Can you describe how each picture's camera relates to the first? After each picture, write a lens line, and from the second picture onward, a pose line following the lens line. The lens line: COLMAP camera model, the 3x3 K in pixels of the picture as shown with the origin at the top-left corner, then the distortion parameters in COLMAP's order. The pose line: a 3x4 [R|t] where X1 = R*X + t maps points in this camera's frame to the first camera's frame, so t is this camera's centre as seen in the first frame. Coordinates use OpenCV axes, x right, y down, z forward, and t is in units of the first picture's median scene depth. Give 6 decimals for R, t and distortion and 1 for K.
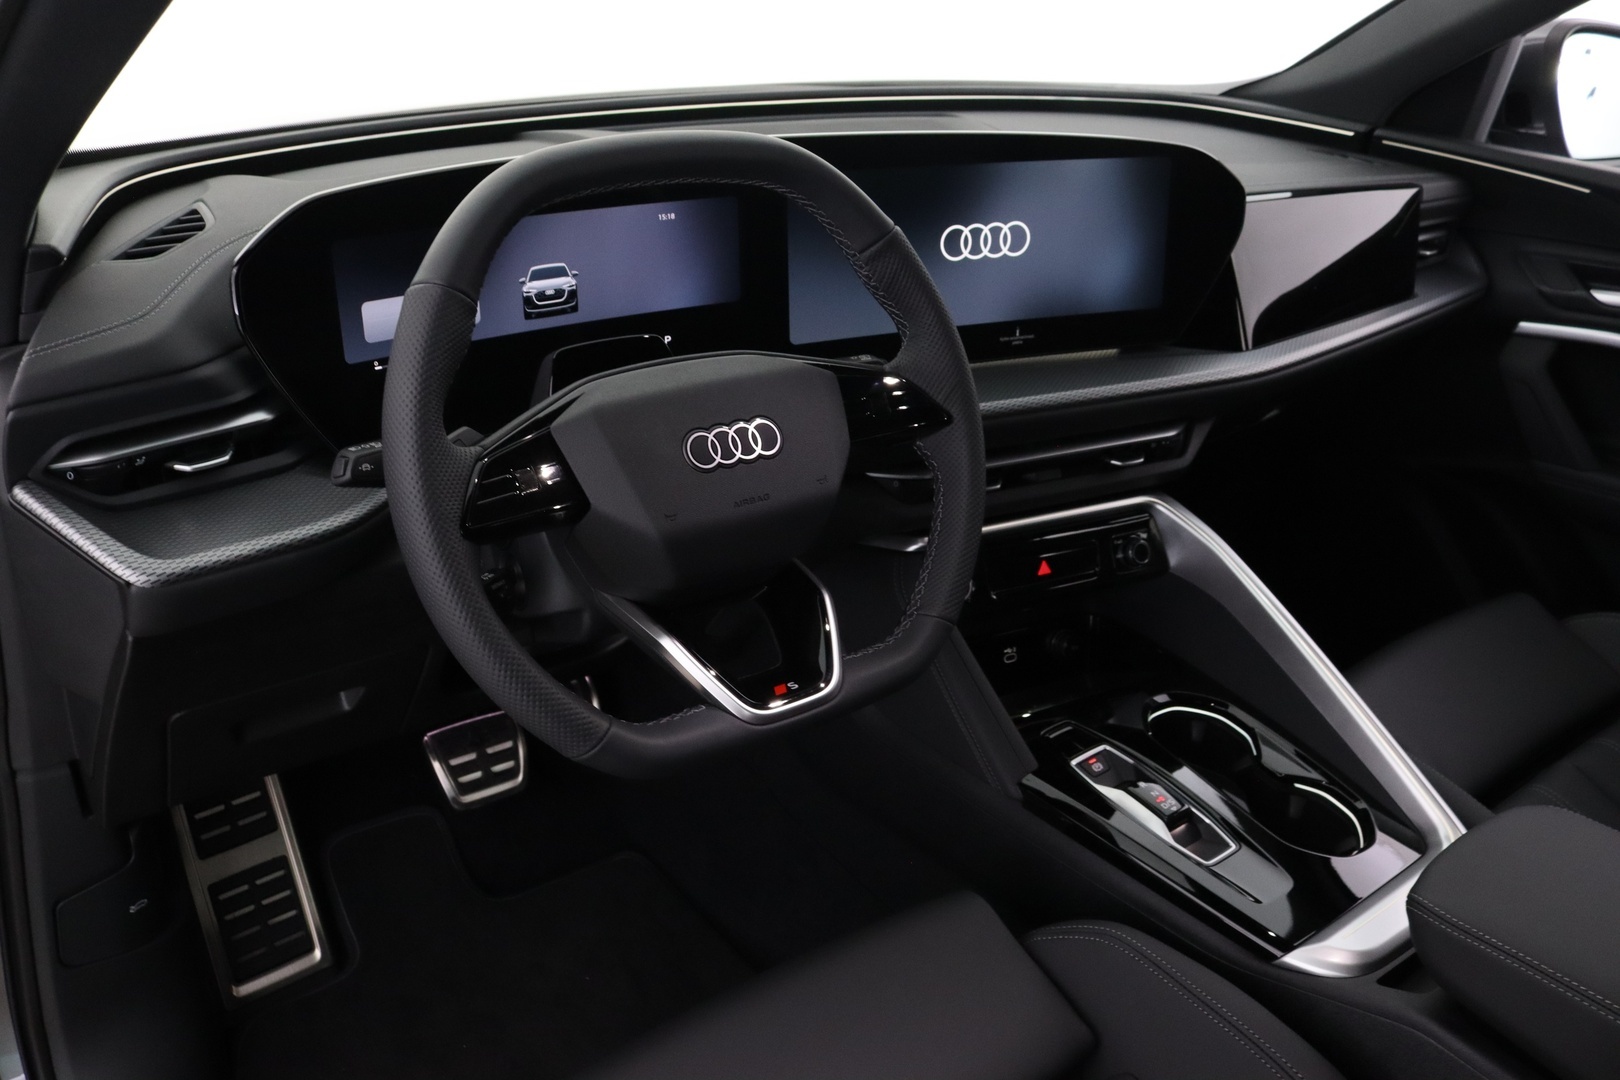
lens RADIAL K [[1345.6, 0, 810.0], [0, 1345.6, 540.0], [0, 0, 1]] dist [-0.158833, 0.126093]
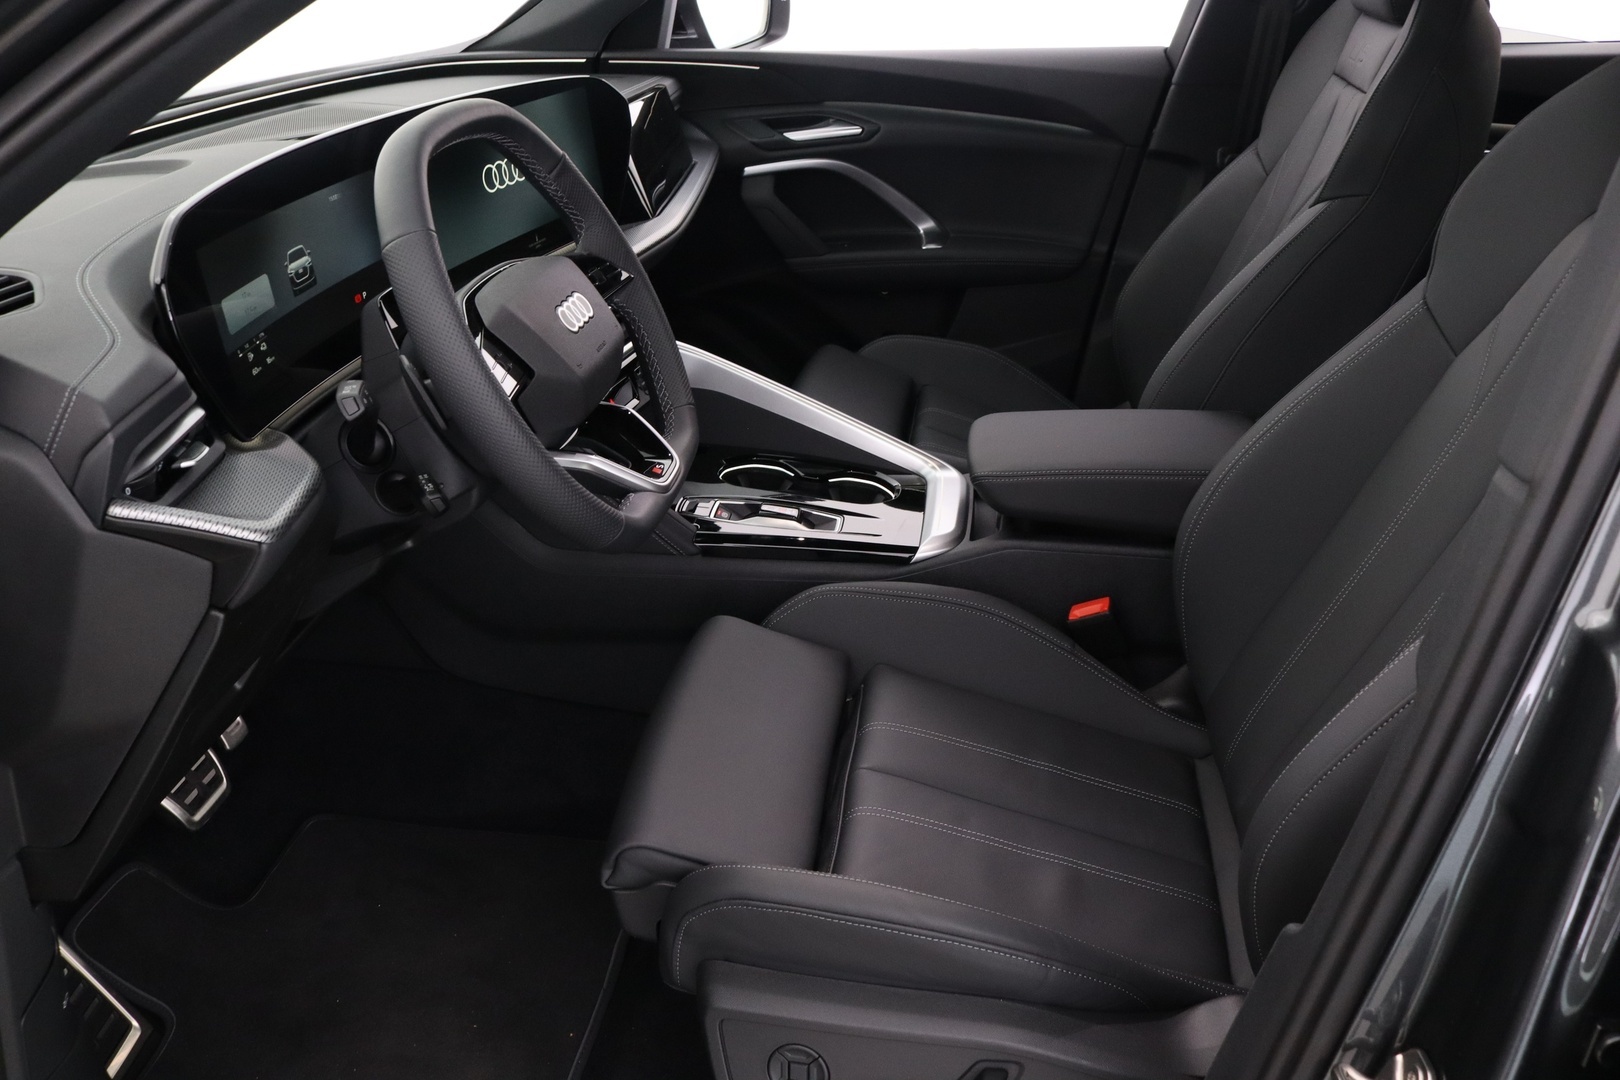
lens RADIAL K [[1345.6, 0, 810.0], [0, 1345.6, 540.0], [0, 0, 1]] dist [-0.158833, 0.126093]
pose [[0.697661, -0.366337, 0.615683, -0.585814], [0.355838, 0.923070, 0.146017, 0.022081], [-0.621810, 0.117213, 0.774347, -0.133383]]
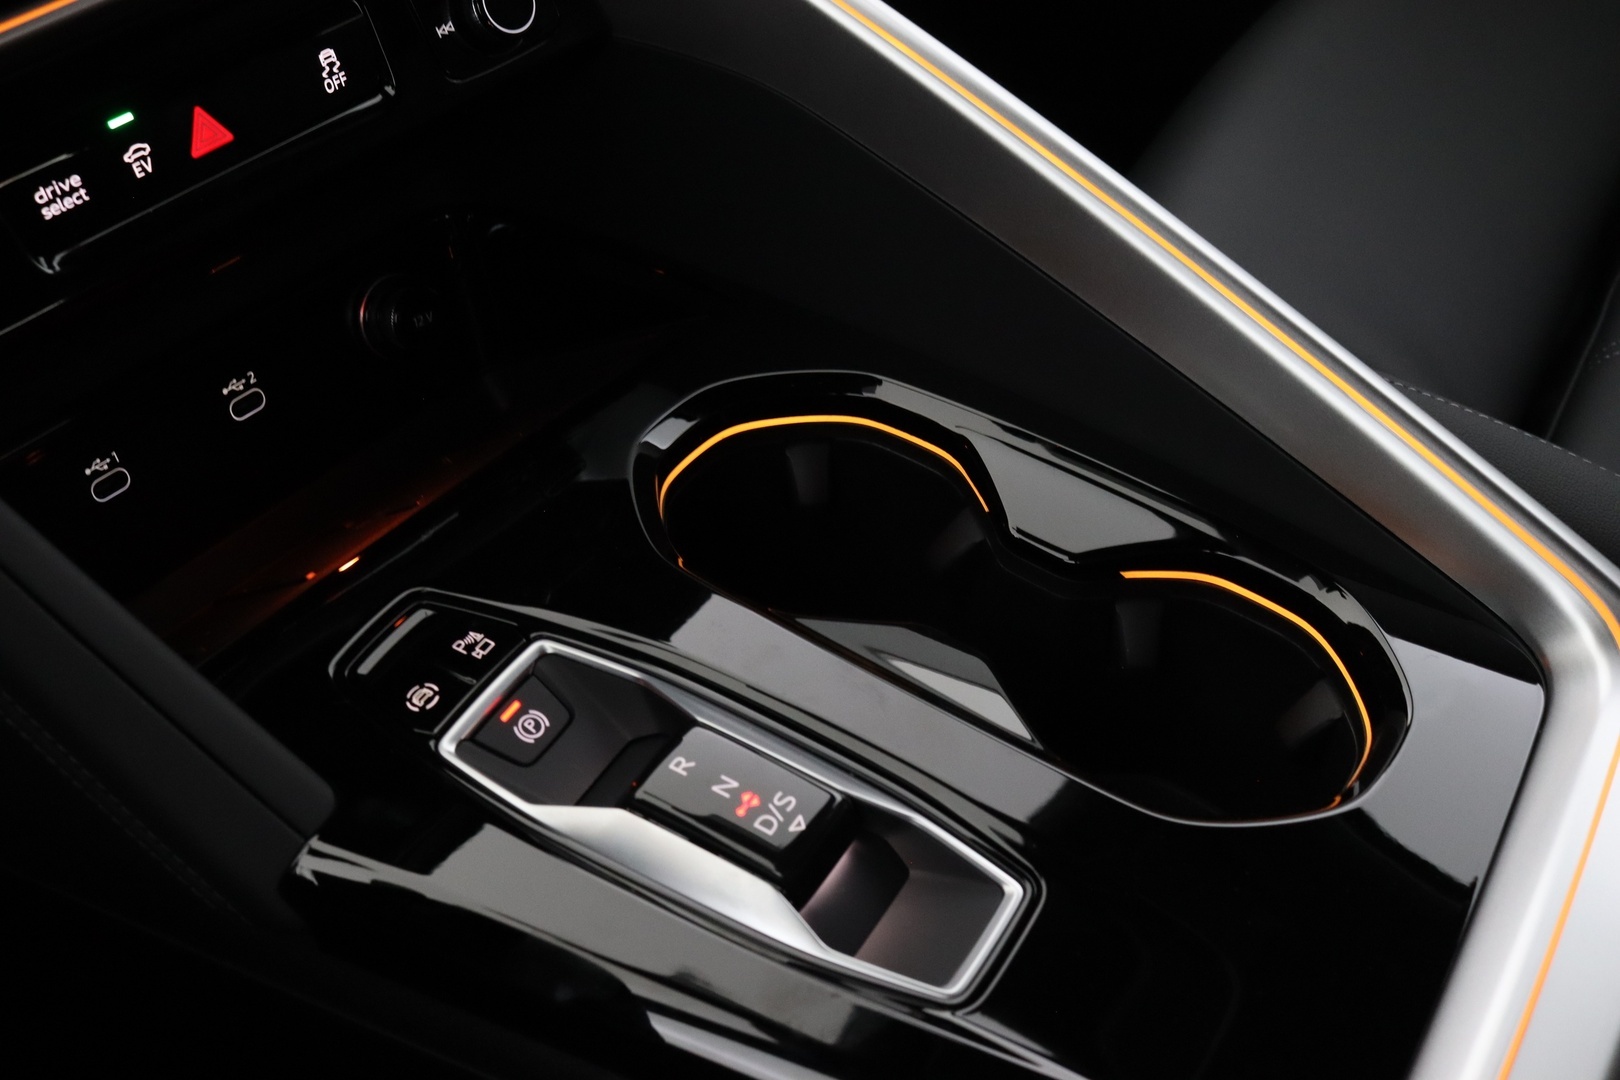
lens RADIAL K [[1832.2, 0, 810.0], [0, 1832.2, 540.0], [0, 0, 1]] dist [-0.090658, -0.003286]
pose [[0.922605, -0.311261, 0.227851, 0.190257], [0.241843, 0.926910, 0.286965, 0.024233], [-0.300518, -0.209651, 0.930449, 0.587420]]
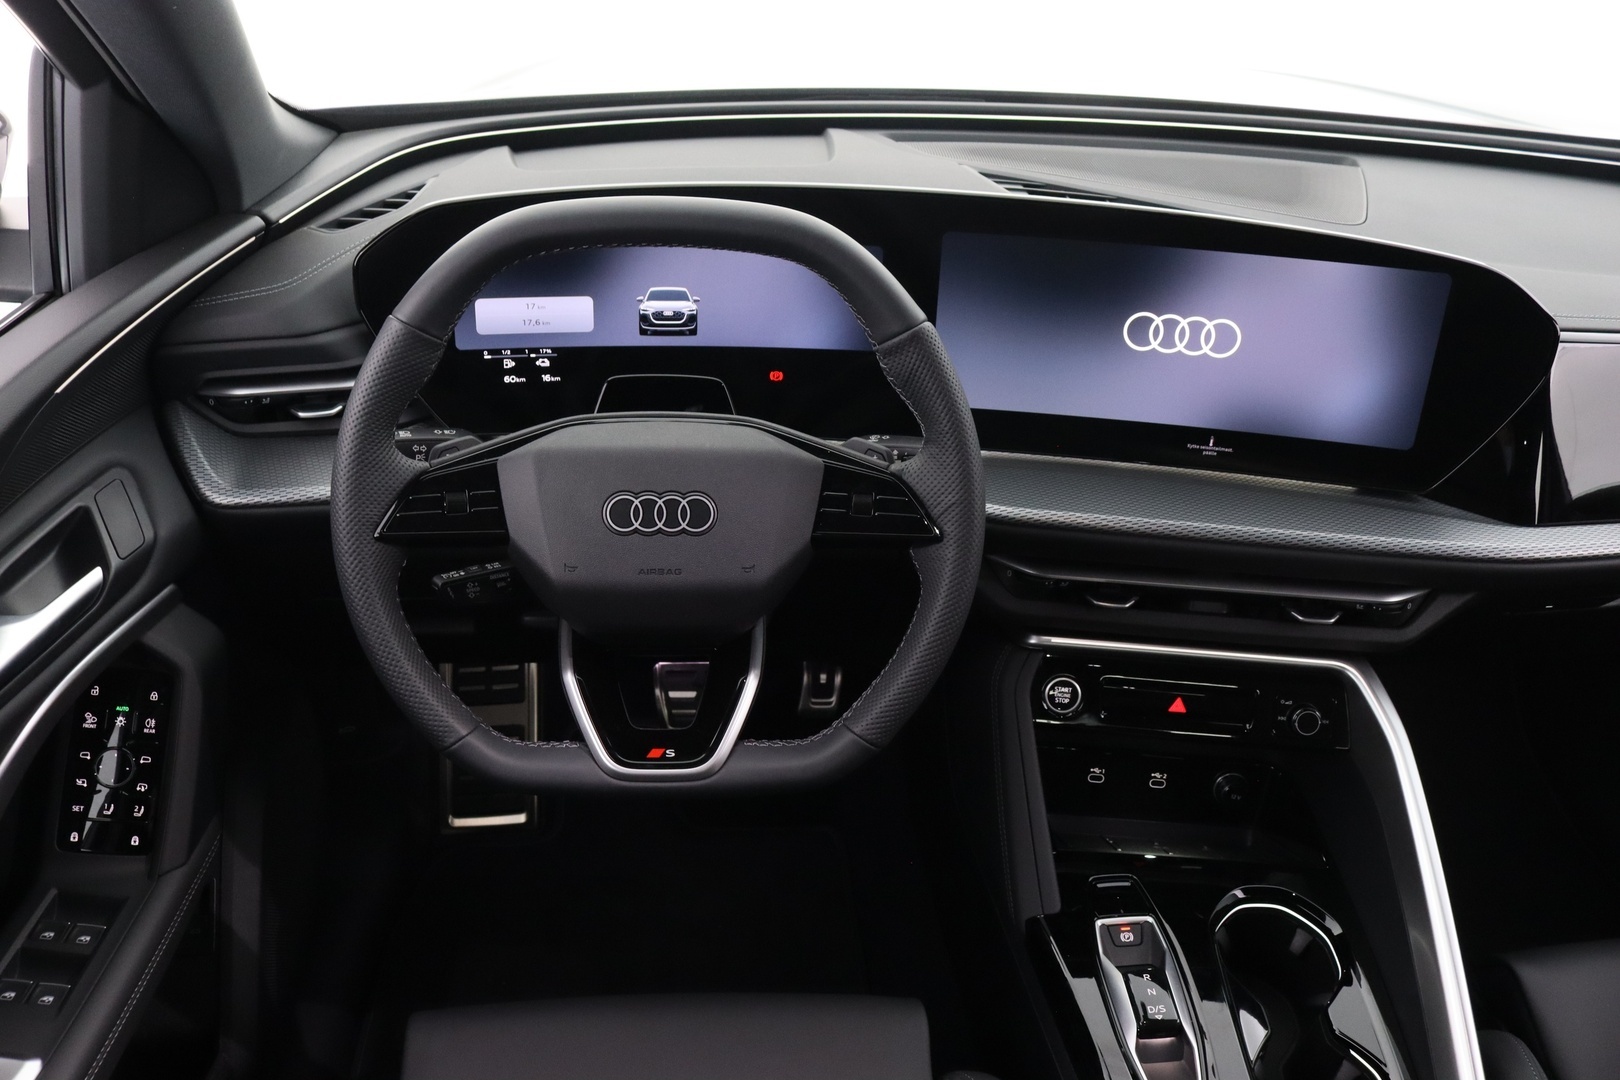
lens RADIAL K [[1345.6, 0, 810.0], [0, 1345.6, 540.0], [0, 0, 1]] dist [-0.158833, 0.126093]
pose [[0.841910, 0.268589, -0.468025, 0.375689], [-0.235002, 0.963255, 0.130056, -0.151726], [0.485759, 0.000491, 0.874093, 0.114743]]
